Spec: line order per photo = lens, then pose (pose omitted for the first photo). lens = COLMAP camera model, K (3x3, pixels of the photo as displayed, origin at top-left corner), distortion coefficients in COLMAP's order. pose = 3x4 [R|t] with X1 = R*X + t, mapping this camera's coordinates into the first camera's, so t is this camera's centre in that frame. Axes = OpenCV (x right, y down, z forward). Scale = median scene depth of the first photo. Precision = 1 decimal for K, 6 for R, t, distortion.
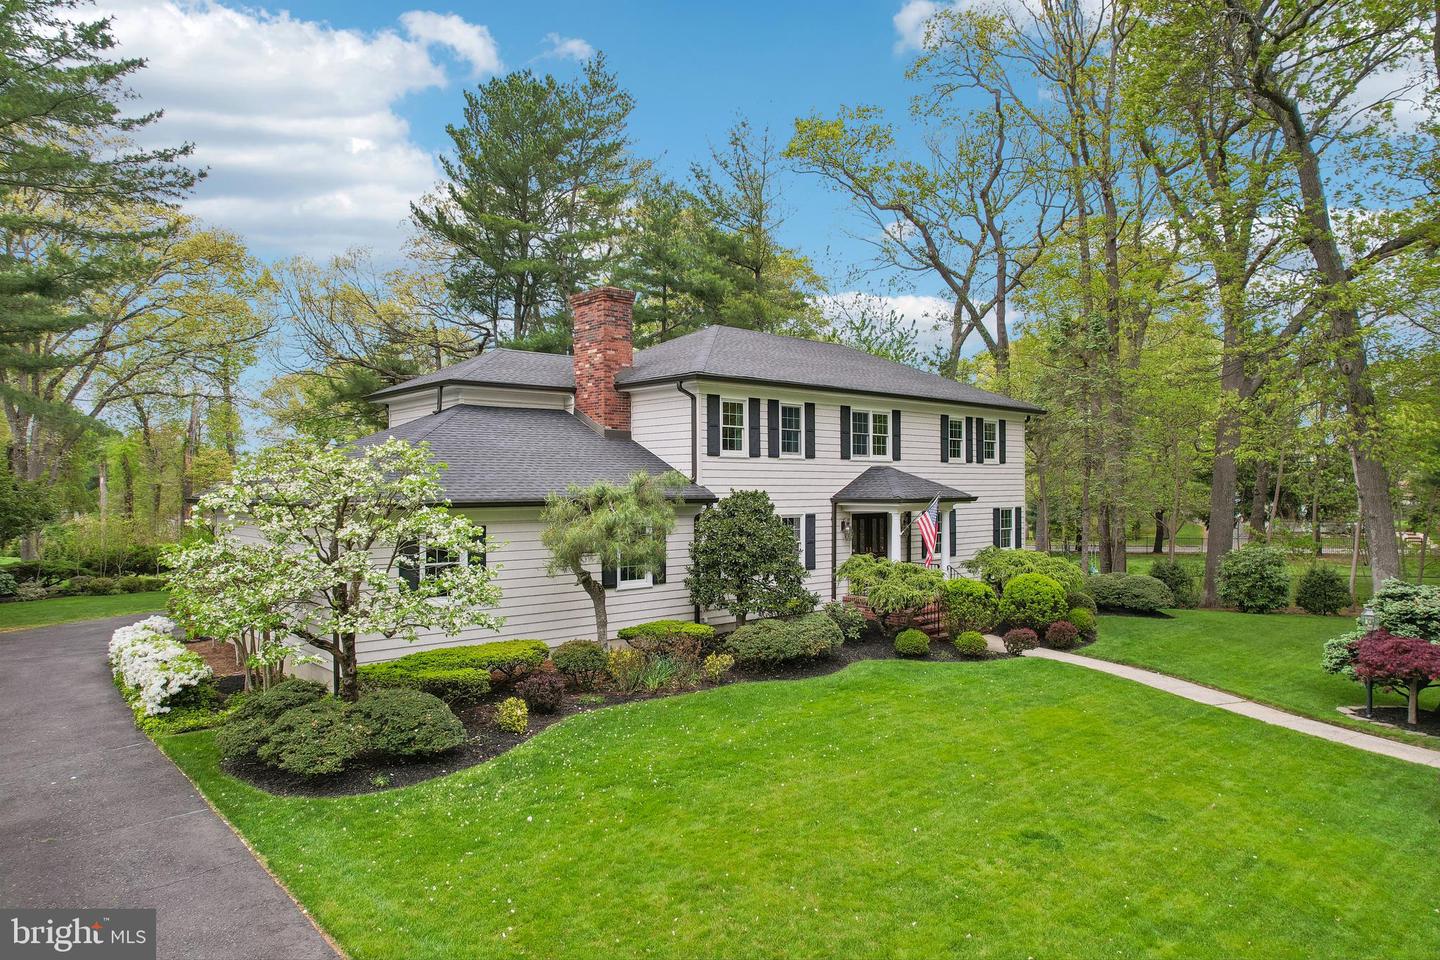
lens RADIAL K [[920.6, 0, 737.3], [0, 920.6, 487.5], [0, 0, 1]] dist [-0.070231, 0.062537]
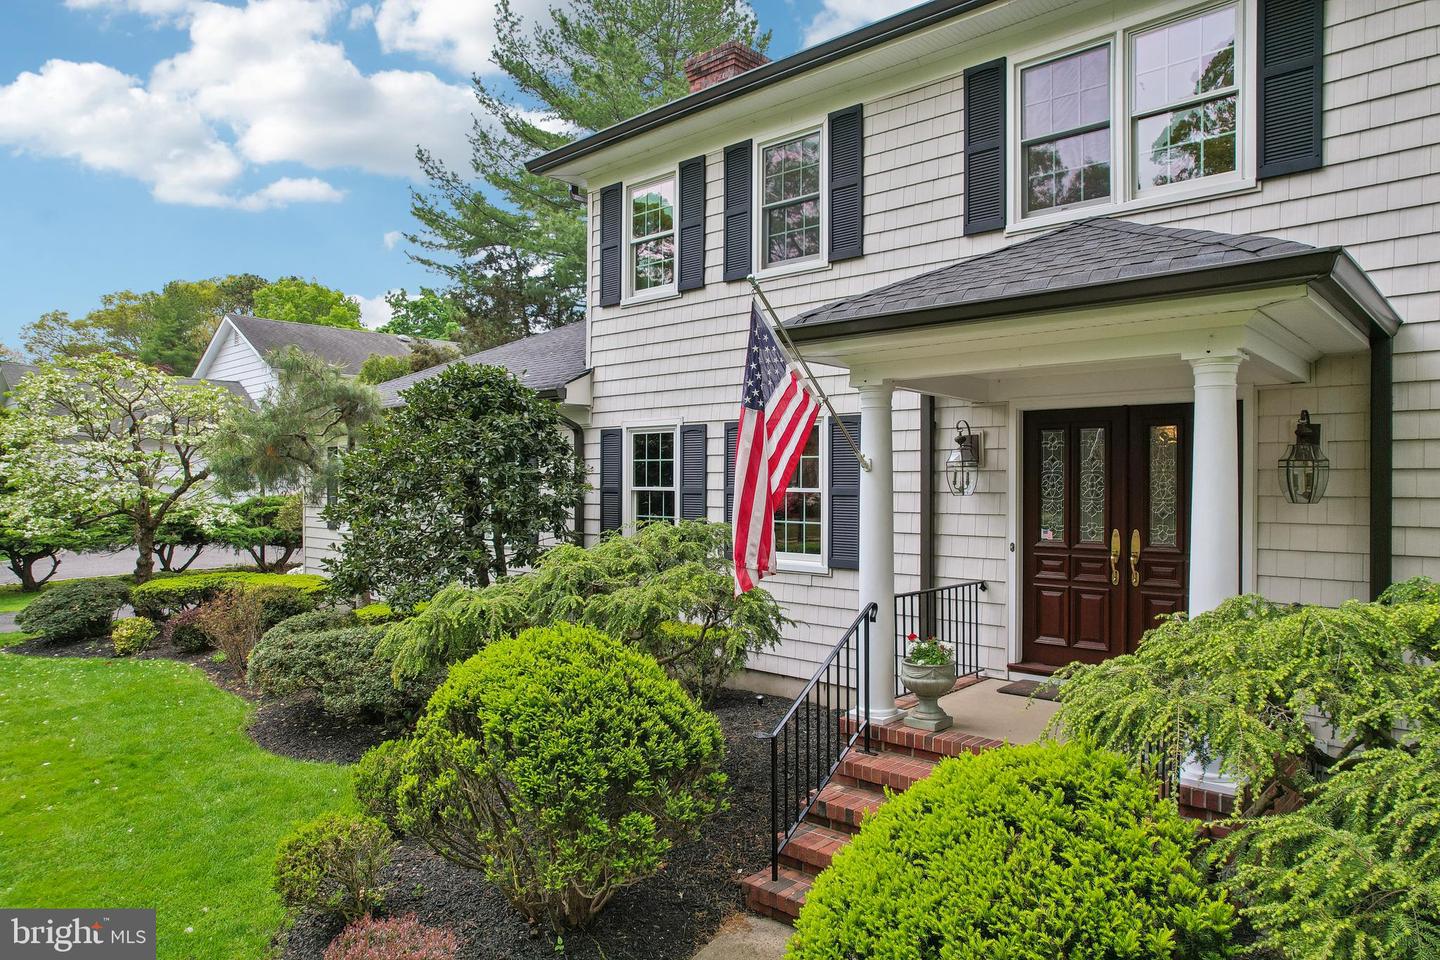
lens RADIAL K [[920.6, 0, 723.5], [0, 920.6, 478.1], [0, 0, 1]] dist [-0.070231, 0.062537]
pose [[0.079576, 0.001969, -0.996827, 0.418408], [-0.001221, 0.999997, 0.001878, 0.051043], [0.996828, 0.001068, 0.079578, 0.888345]]
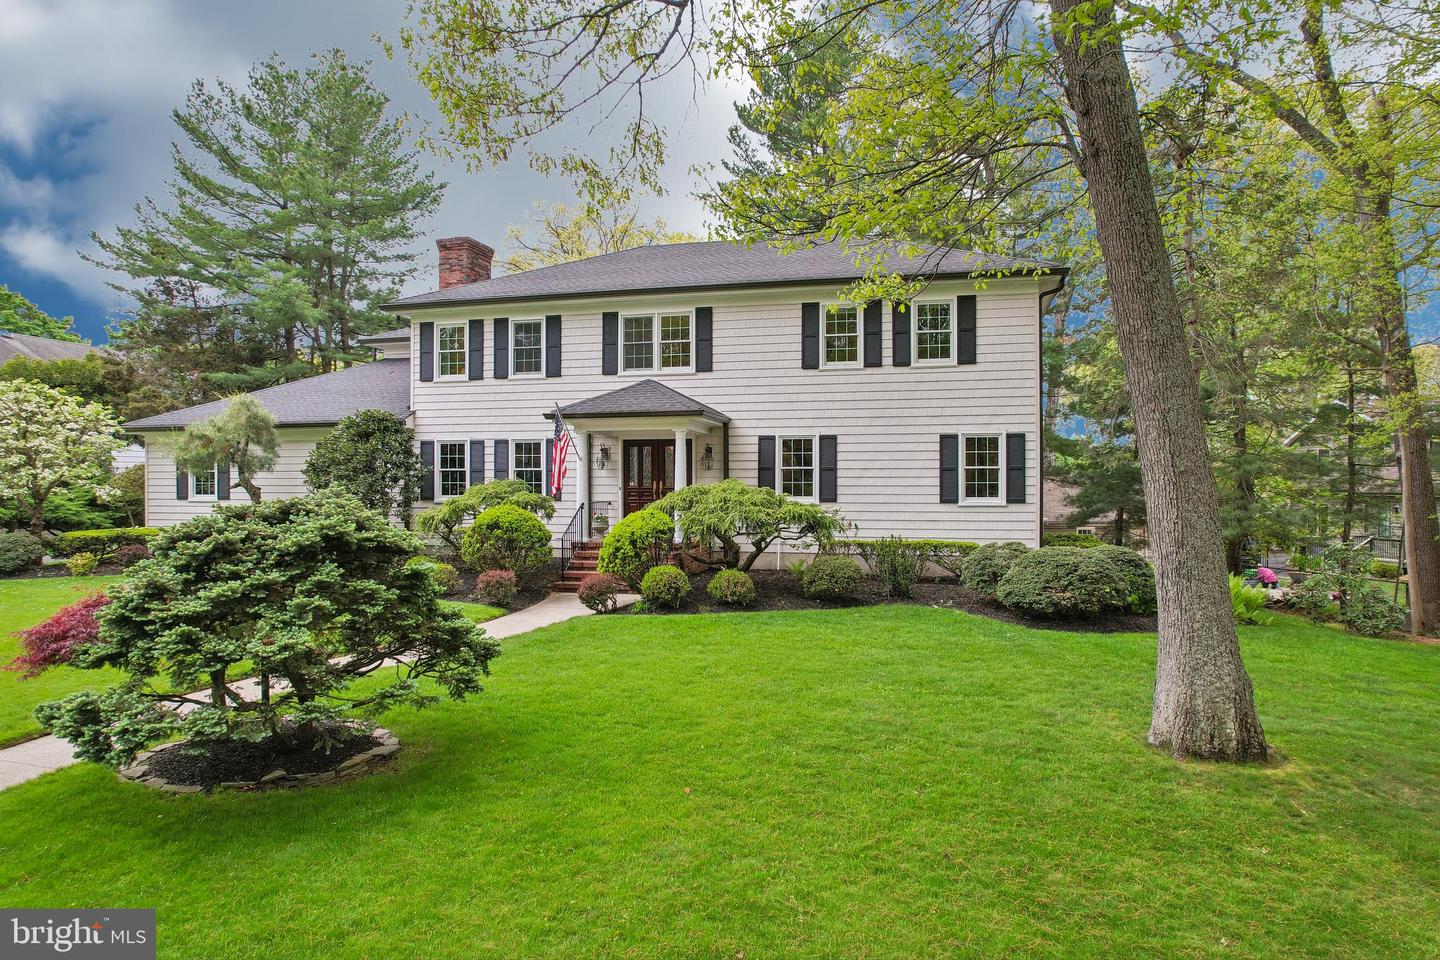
lens RADIAL K [[920.6, 0, 716.9], [0, 920.6, 468.1], [0, 0, 1]] dist [-0.070231, 0.062537]
pose [[0.540335, -0.003557, -0.841442, 0.887263], [-0.000805, 0.999988, -0.004744, 0.059454], [0.841449, 0.003241, 0.540326, 0.624317]]
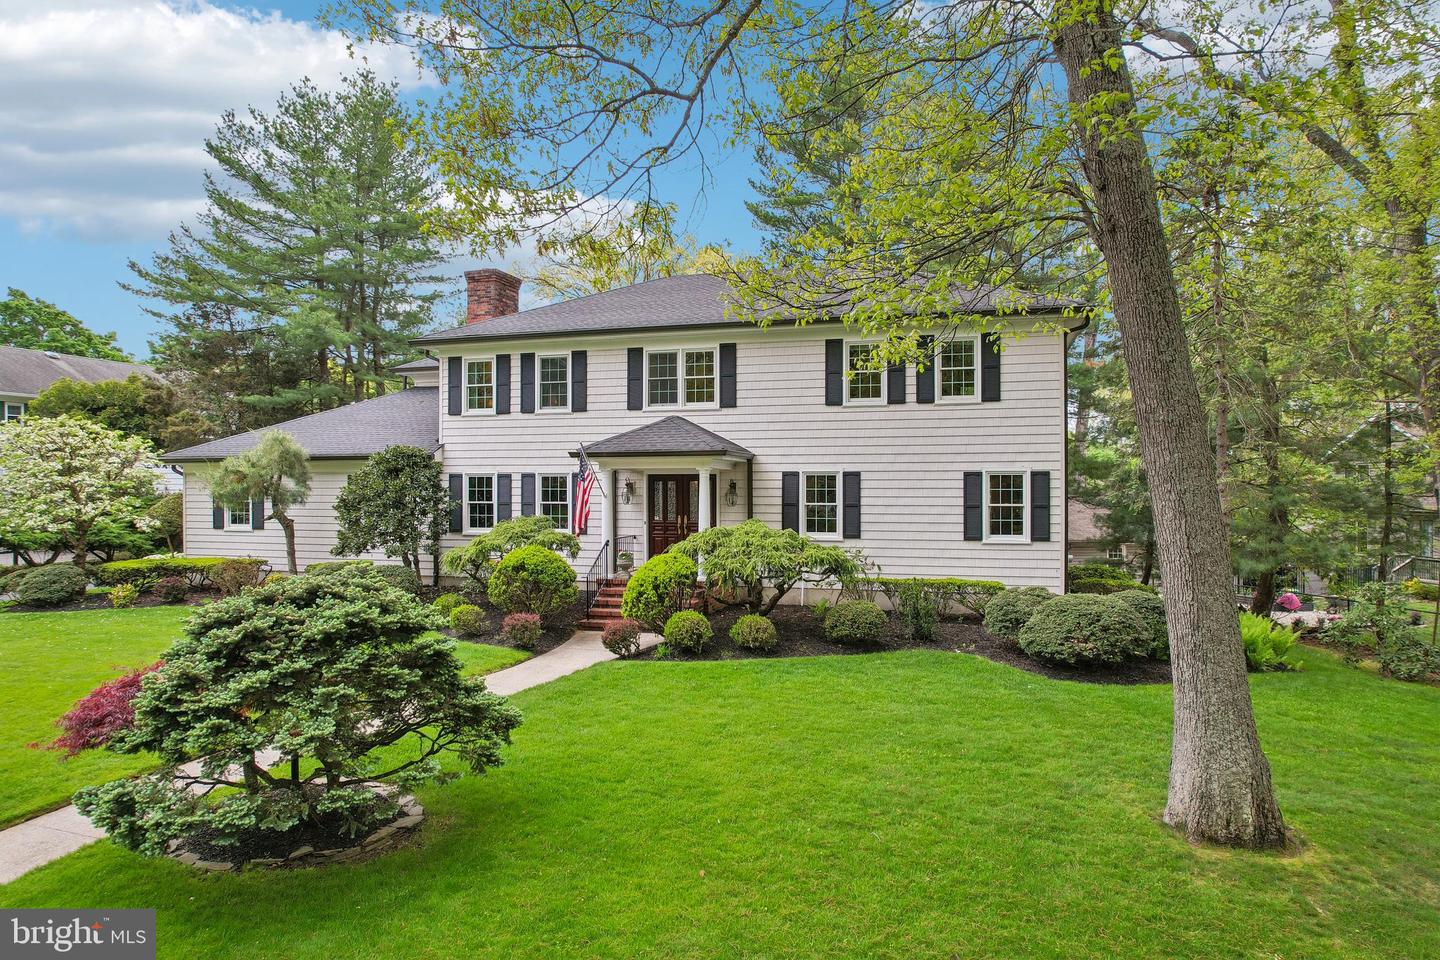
lens RADIAL K [[920.6, 0, 716.6], [0, 920.6, 471.4], [0, 0, 1]] dist [-0.070231, 0.062537]
pose [[0.512066, -0.003225, -0.858940, 0.894268], [0.000337, 0.999994, -0.003554, 0.029527], [0.858946, 0.001530, 0.512064, 0.626574]]
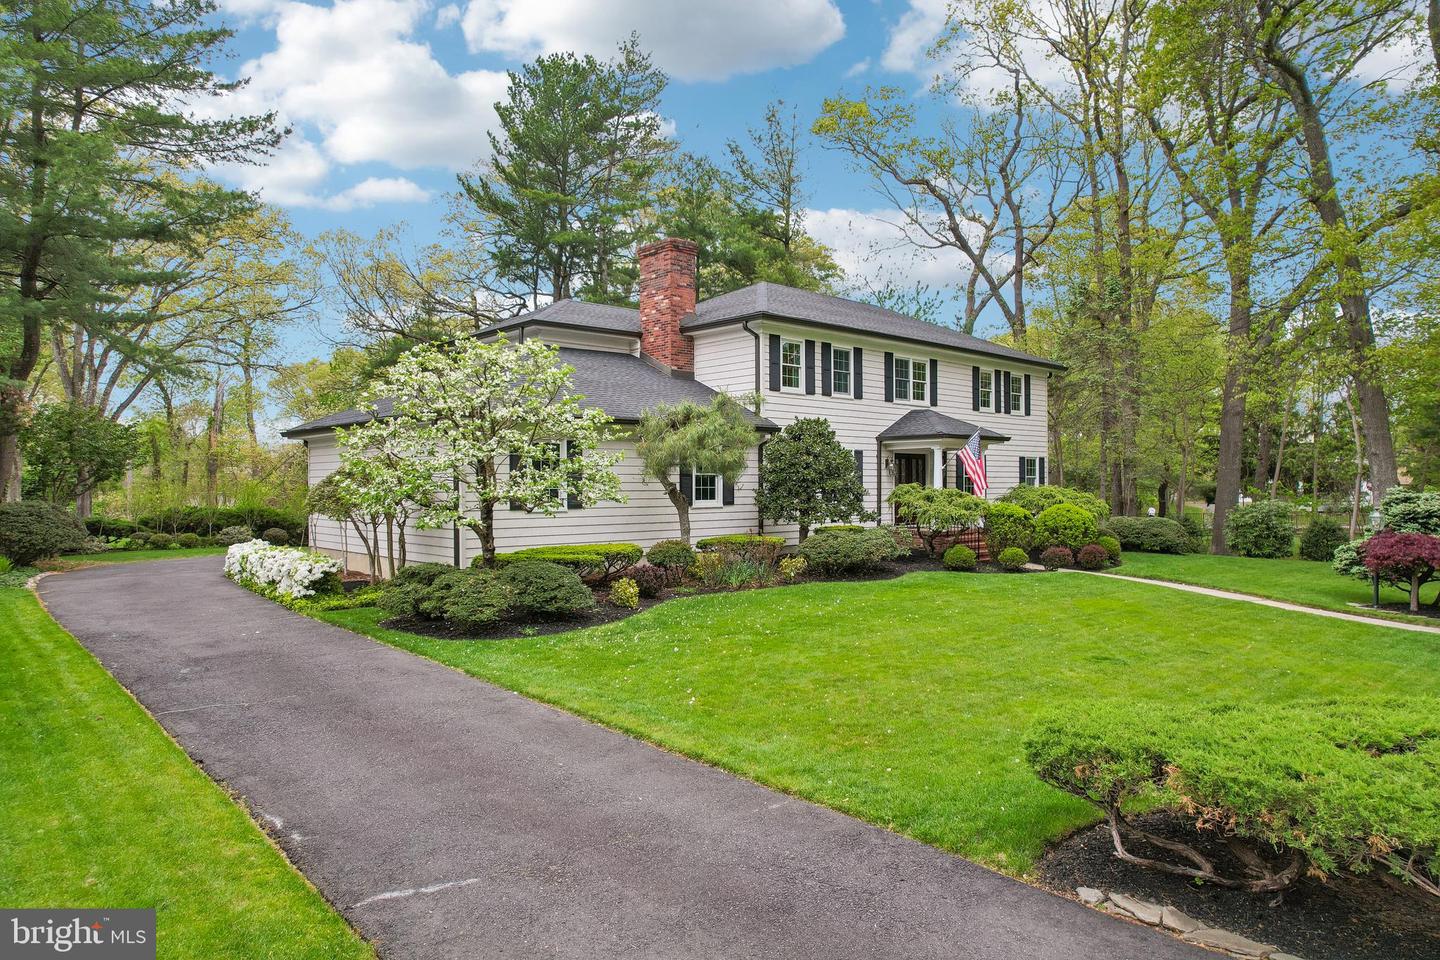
lens RADIAL K [[920.6, 0, 741.3], [0, 920.6, 486.0], [0, 0, 1]] dist [-0.070231, 0.062537]
pose [[0.999951, -0.000476, 0.009880, -0.066355], [0.000469, 1.000000, 0.000718, 0.067414], [-0.009881, -0.000713, 0.999951, -0.076473]]
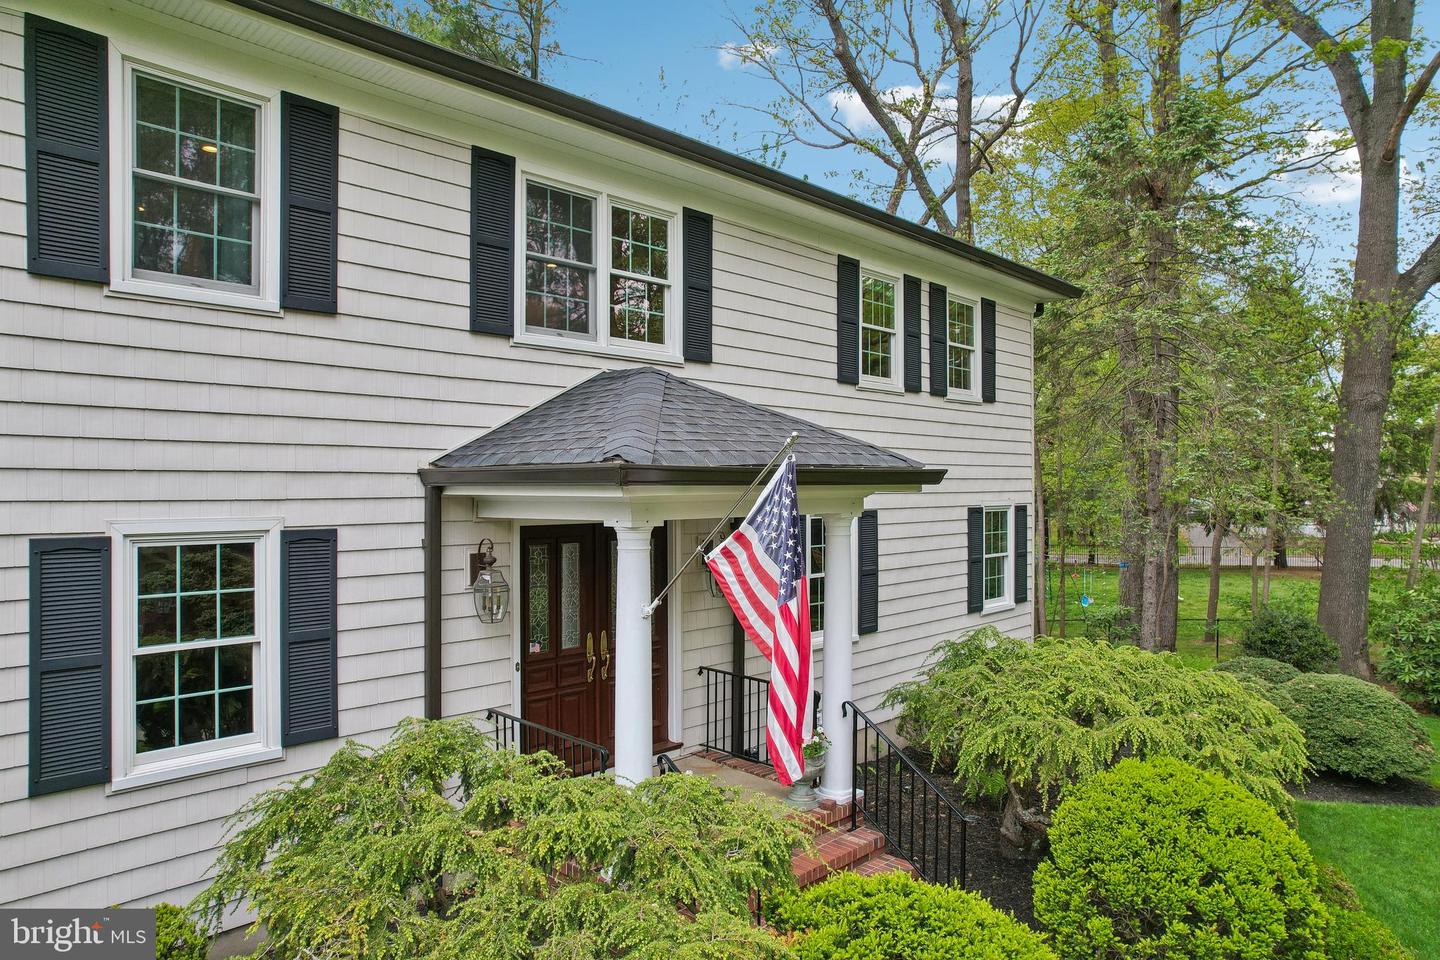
lens RADIAL K [[920.6, 0, 724.0], [0, 920.6, 490.1], [0, 0, 1]] dist [-0.070231, 0.062537]
pose [[0.998407, 0.004068, 0.056278, 0.174619], [-0.004378, 0.999976, 0.005393, 0.015533], [-0.056255, -0.005631, 0.998401, 0.709987]]
